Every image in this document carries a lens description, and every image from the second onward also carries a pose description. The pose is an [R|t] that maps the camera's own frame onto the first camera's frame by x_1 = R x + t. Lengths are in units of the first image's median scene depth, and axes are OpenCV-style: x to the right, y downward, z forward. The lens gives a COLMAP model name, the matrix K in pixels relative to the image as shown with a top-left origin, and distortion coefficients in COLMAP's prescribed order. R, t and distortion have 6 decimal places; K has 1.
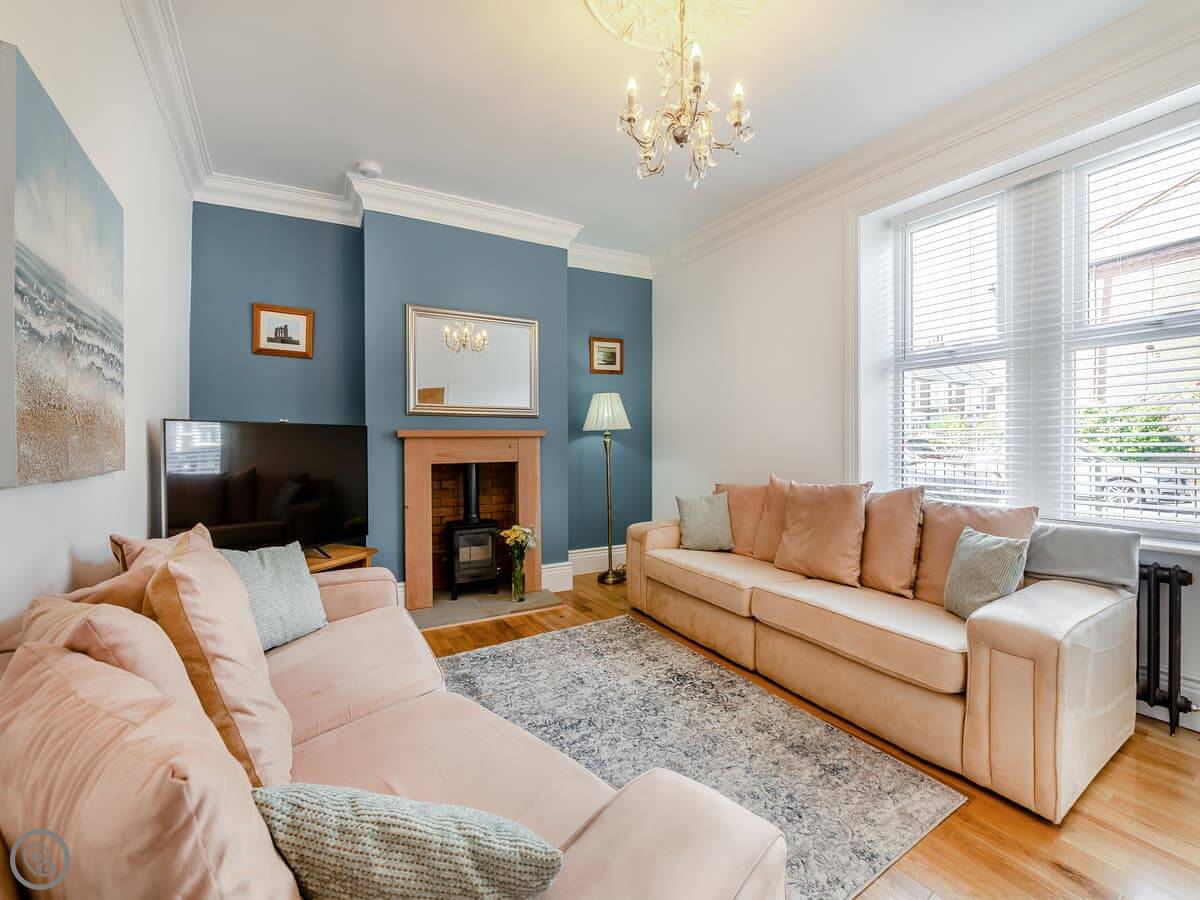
lens RADIAL K [[476.2, 0, 598.9], [0, 476.2, 453.9], [0, 0, 1]] dist [0.000165, -0.000071]
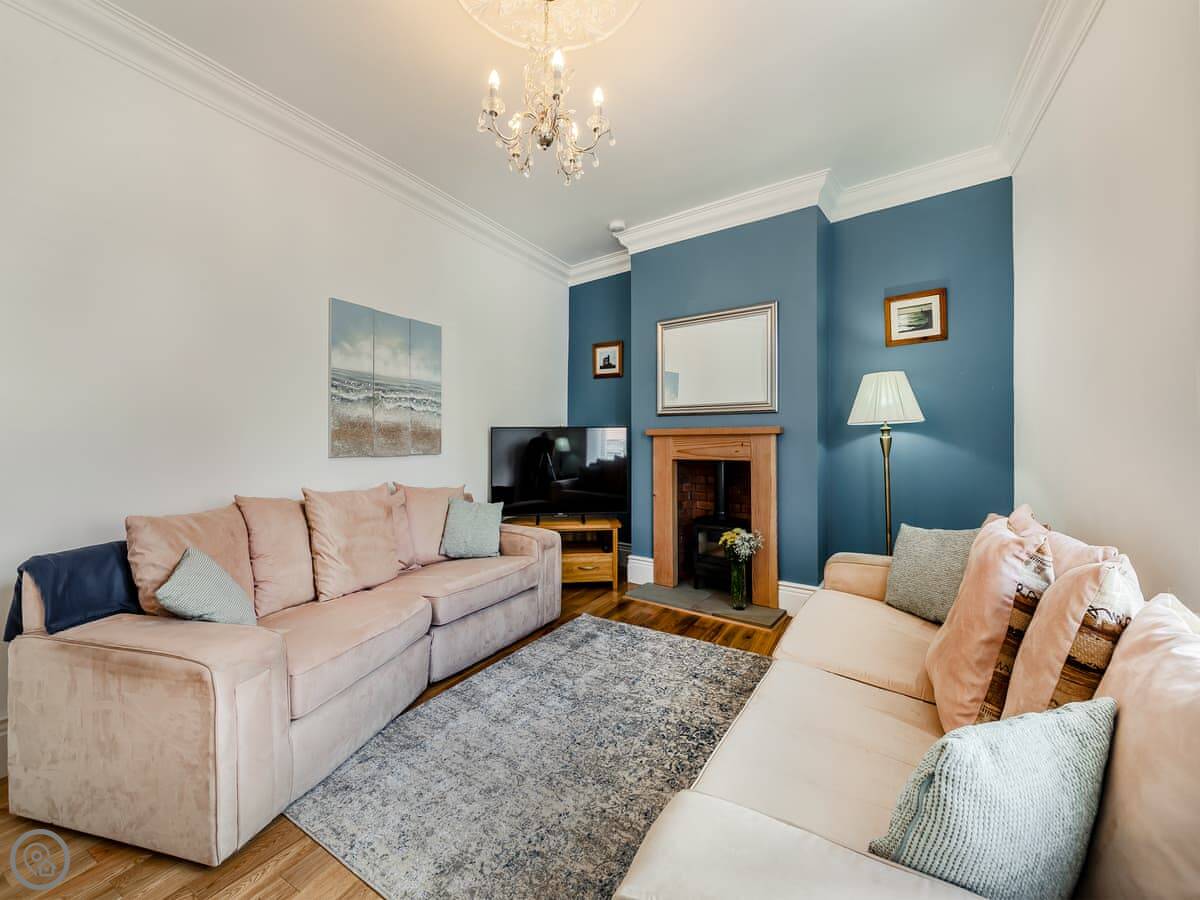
lens RADIAL K [[485.6, 0, 593.6], [0, 485.6, 444.9], [0, 0, 1]] dist [0.000517, 0.000246]
pose [[0.443650, 0.013245, -0.896102, 0.604816], [-0.020983, 0.999770, 0.004389, -0.013807], [0.895955, 0.016855, 0.443826, 0.339904]]
